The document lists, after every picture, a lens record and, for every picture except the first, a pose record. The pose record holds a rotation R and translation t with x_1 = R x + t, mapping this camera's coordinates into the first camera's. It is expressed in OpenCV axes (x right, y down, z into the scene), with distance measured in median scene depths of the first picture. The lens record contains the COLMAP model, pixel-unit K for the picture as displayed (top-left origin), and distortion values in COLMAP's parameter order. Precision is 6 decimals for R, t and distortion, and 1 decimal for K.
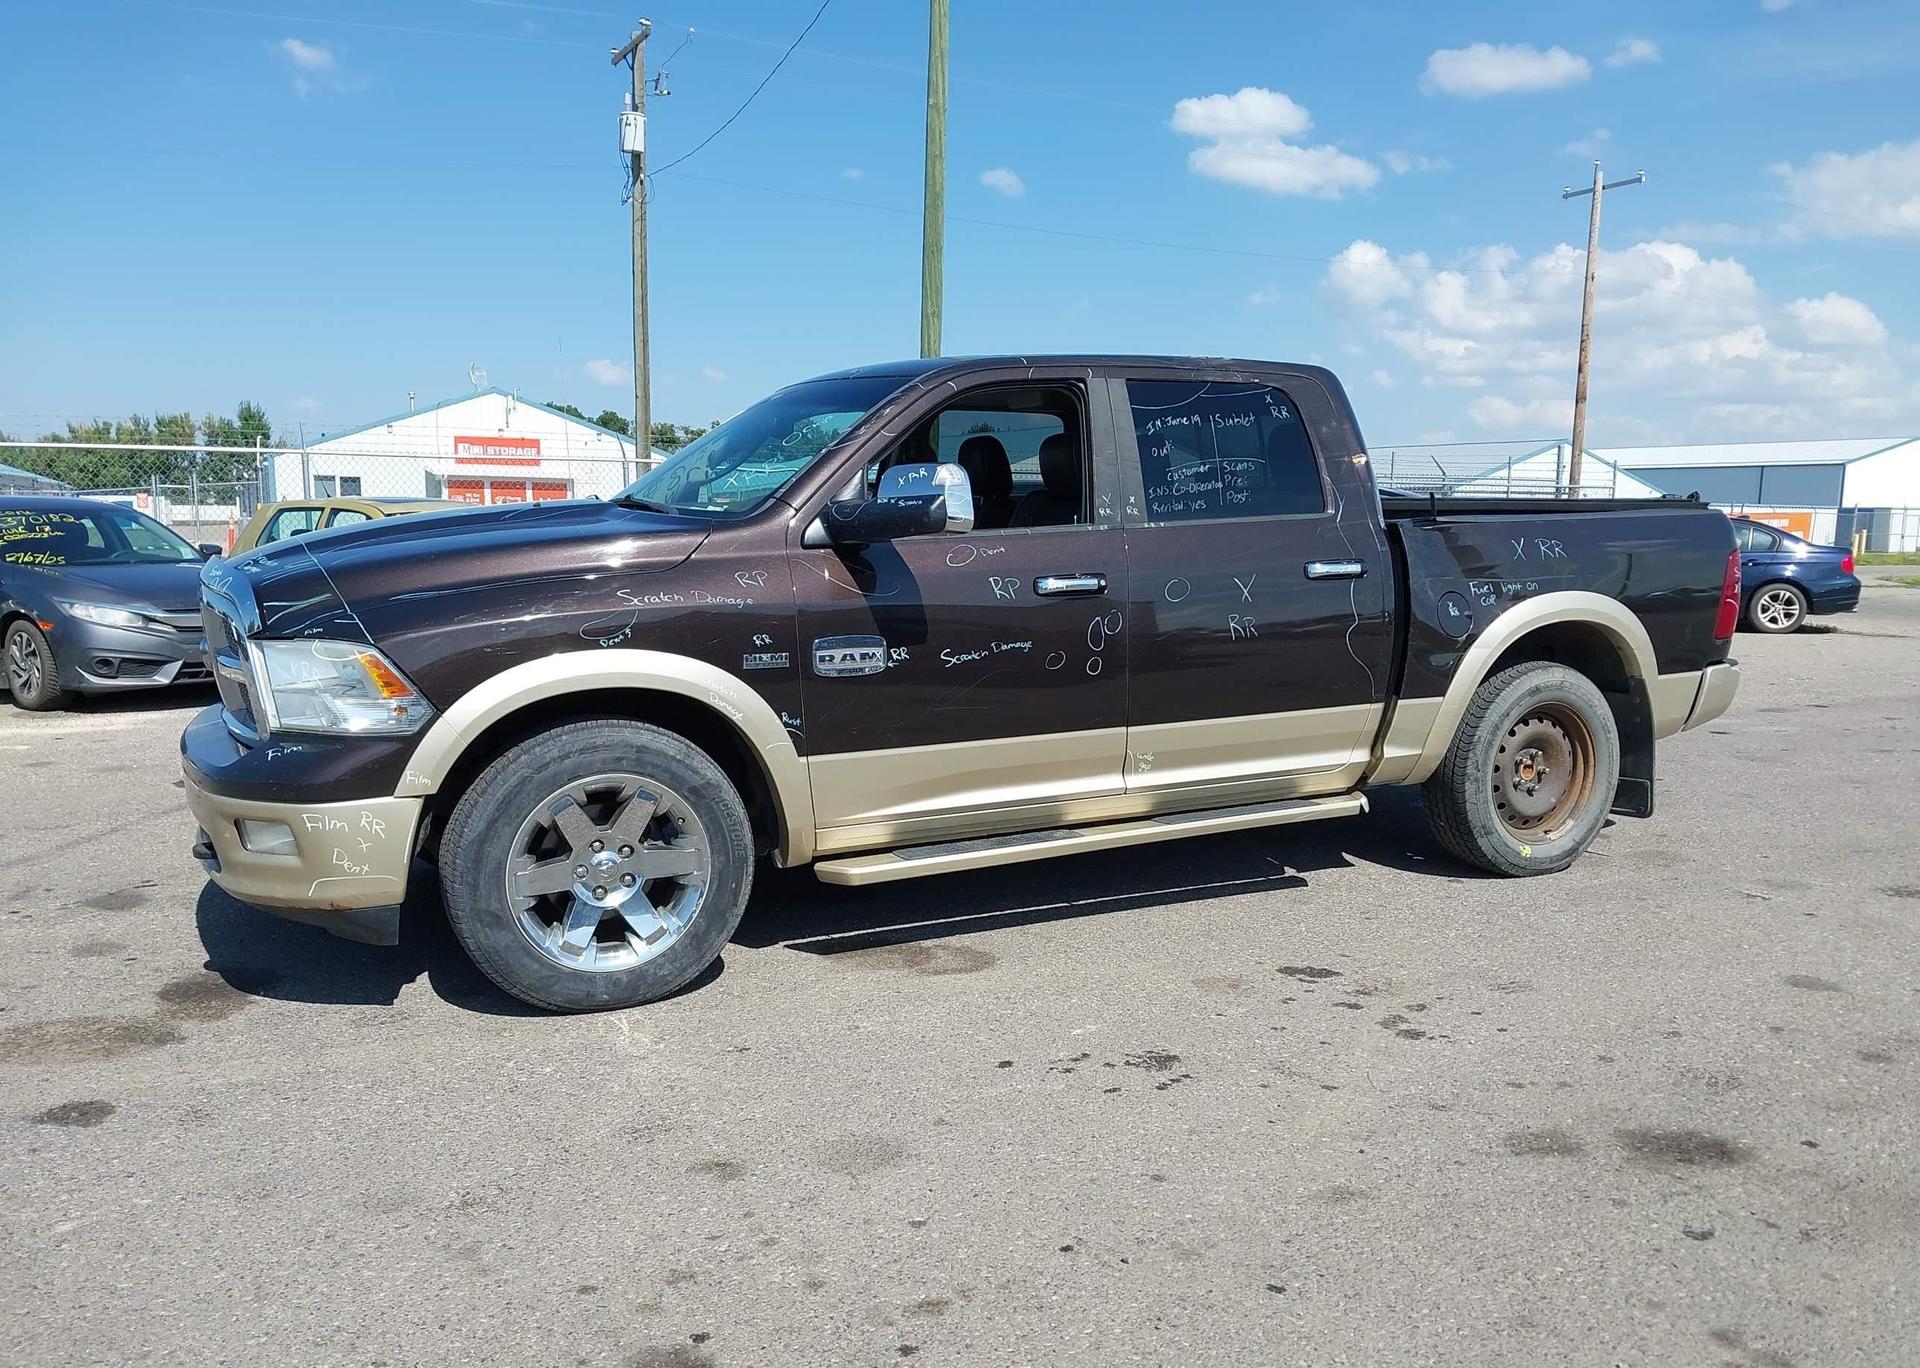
lens RADIAL K [[1520.9, 0, 962.4], [0, 1520.9, 664.7], [0, 0, 1]] dist [0.021557, -0.026068]
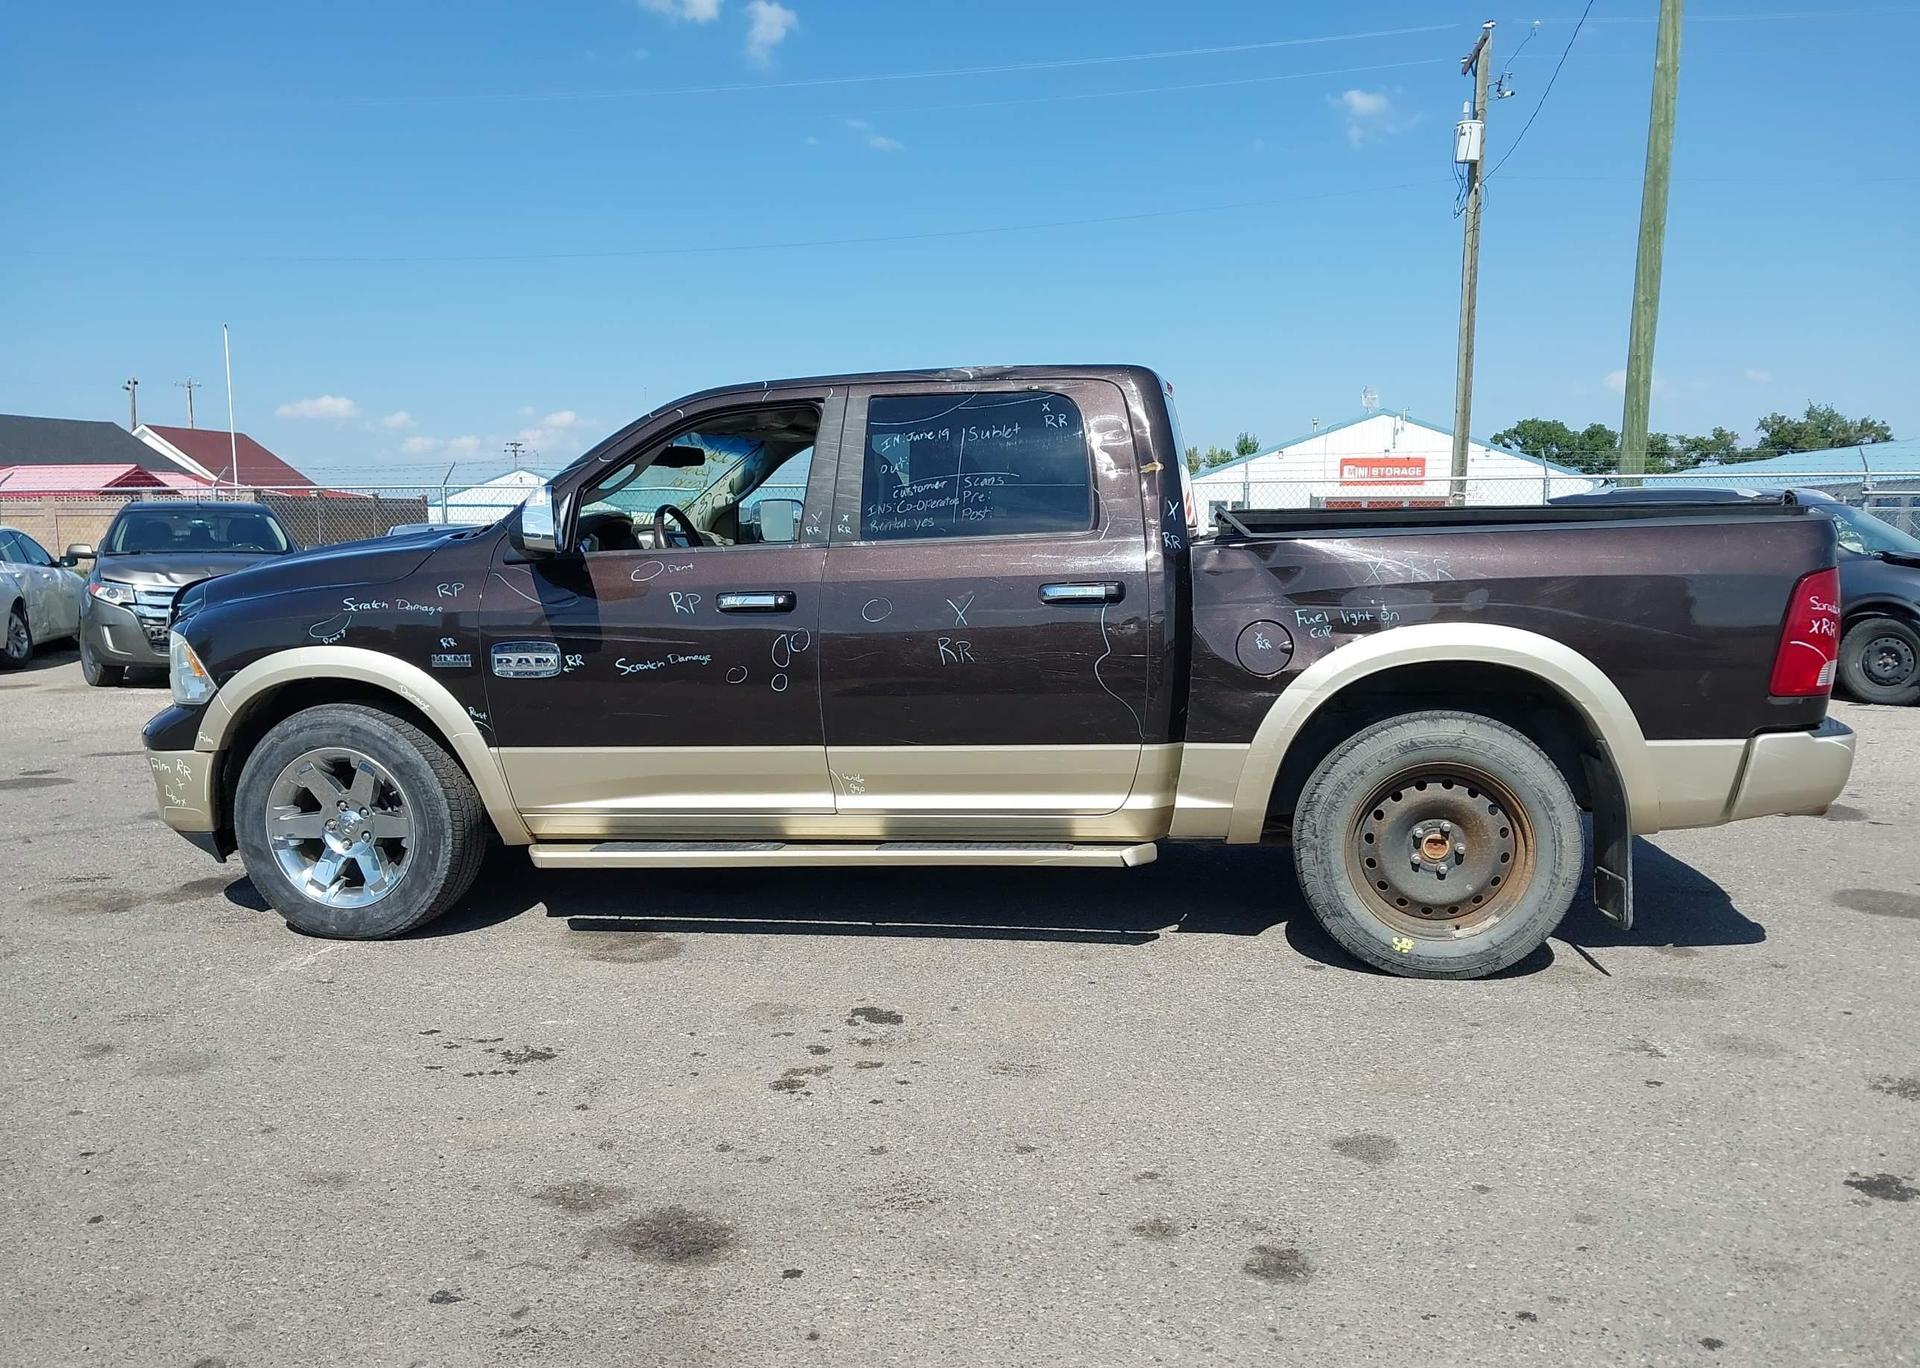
lens RADIAL K [[1520.9, 0, 974.2], [0, 1520.9, 654.7], [0, 0, 1]] dist [0.021557, -0.026068]
pose [[0.810326, 0.037680, -0.584766, 0.781846], [-0.049053, 0.998790, -0.003615, -0.020304], [0.583922, 0.031614, 0.811194, 0.255823]]
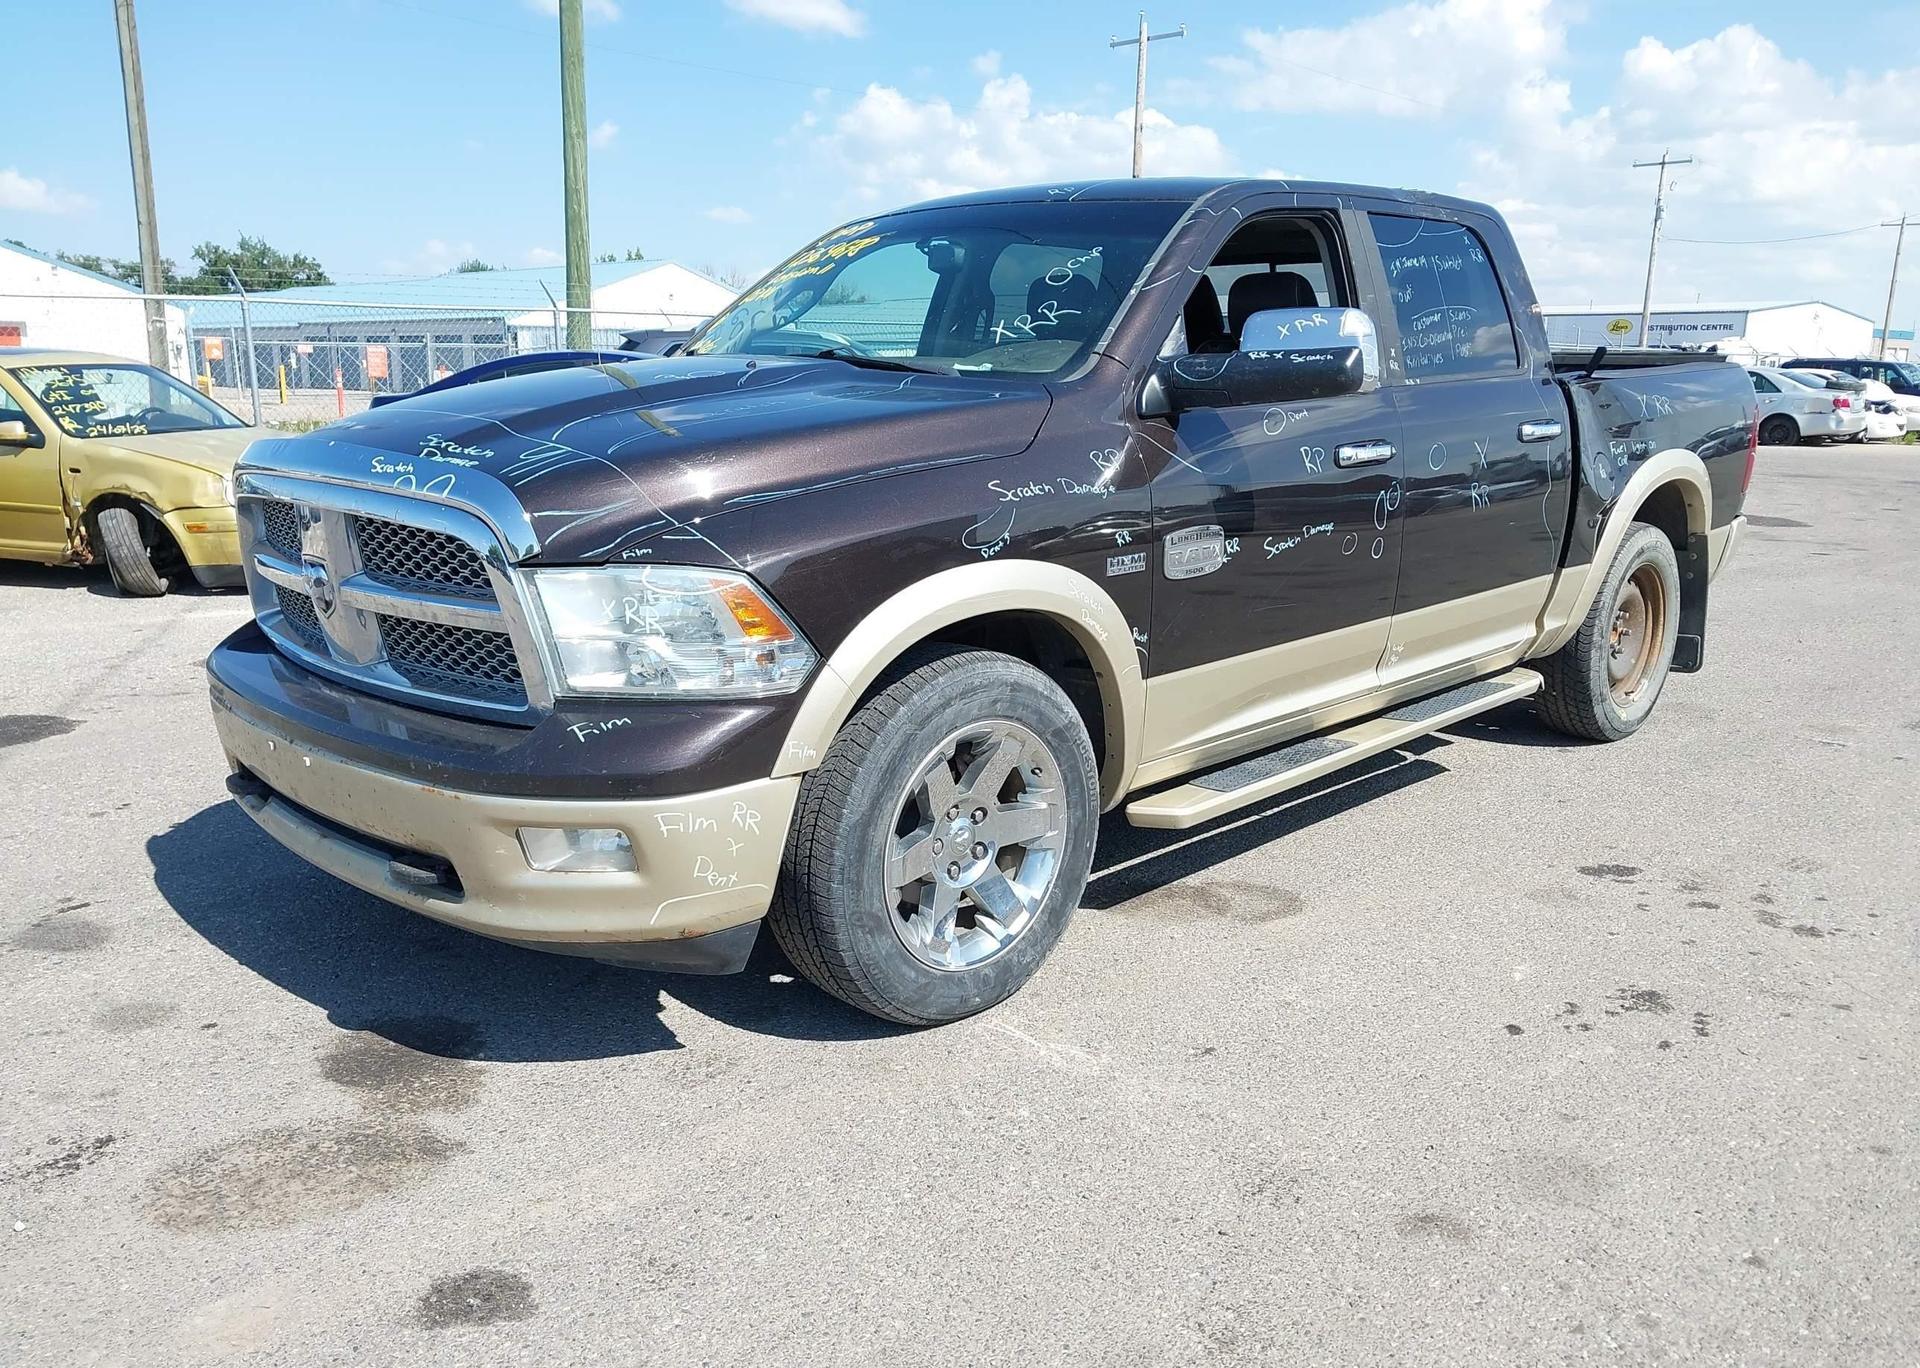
lens RADIAL K [[1520.9, 0, 955.6], [0, 1520.9, 693.3], [0, 0, 1]] dist [0.021557, -0.026068]
pose [[0.950905, -0.068439, 0.301822, -0.409409], [0.033426, 0.992249, 0.119686, -0.029695], [-0.307674, -0.103722, 0.945822, 0.240128]]
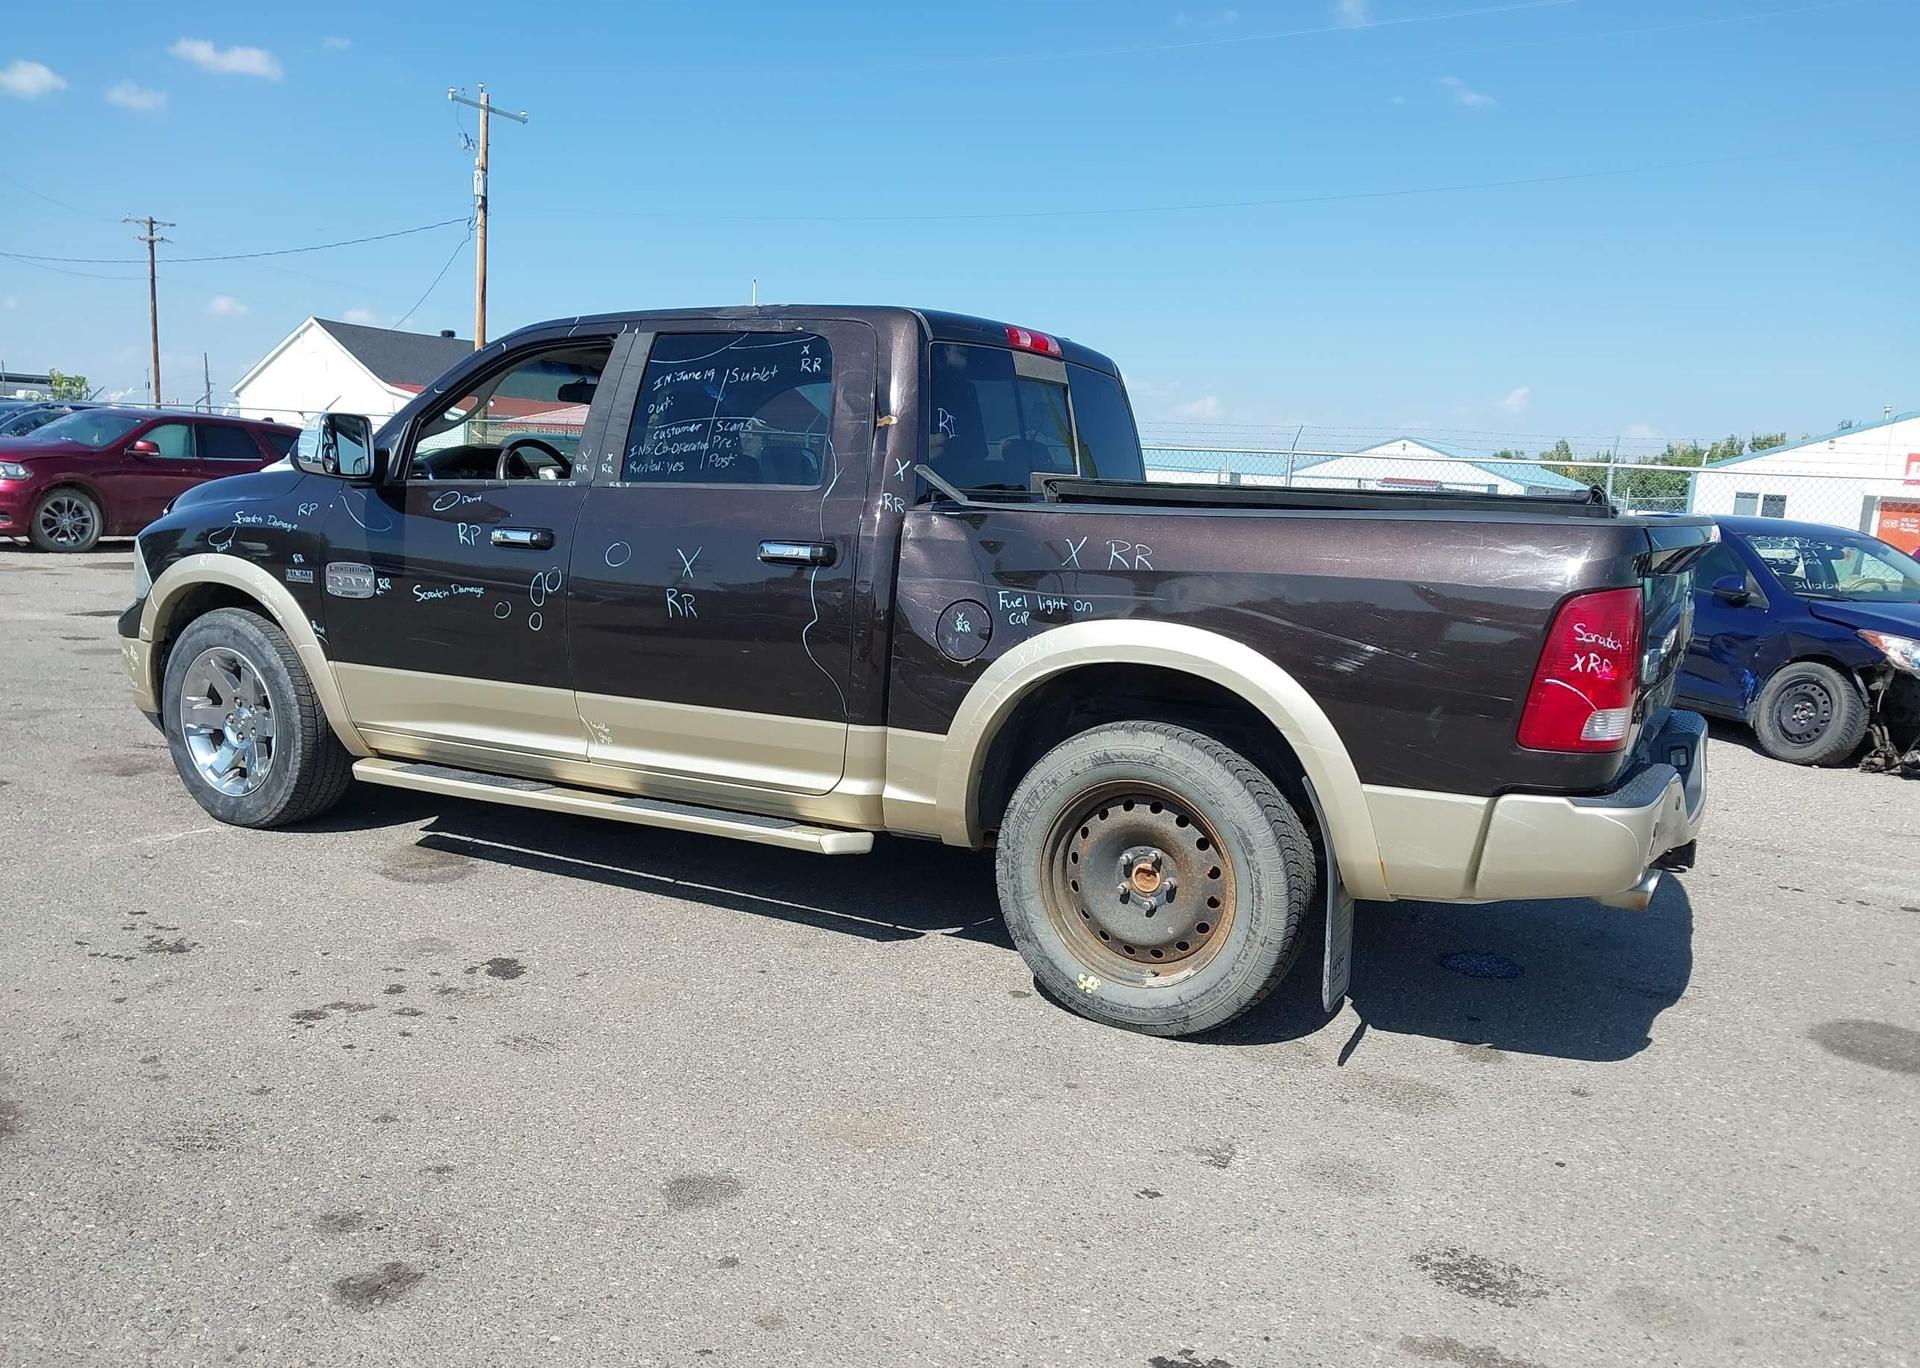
lens RADIAL K [[1520.9, 0, 990.8], [0, 1520.9, 687.1], [0, 0, 1]] dist [0.021557, -0.026068]
pose [[0.569954, 0.134722, -0.810557, 1.071867], [-0.134539, 0.988455, 0.069687, -0.066647], [0.810587, 0.069333, 0.581499, 0.661396]]
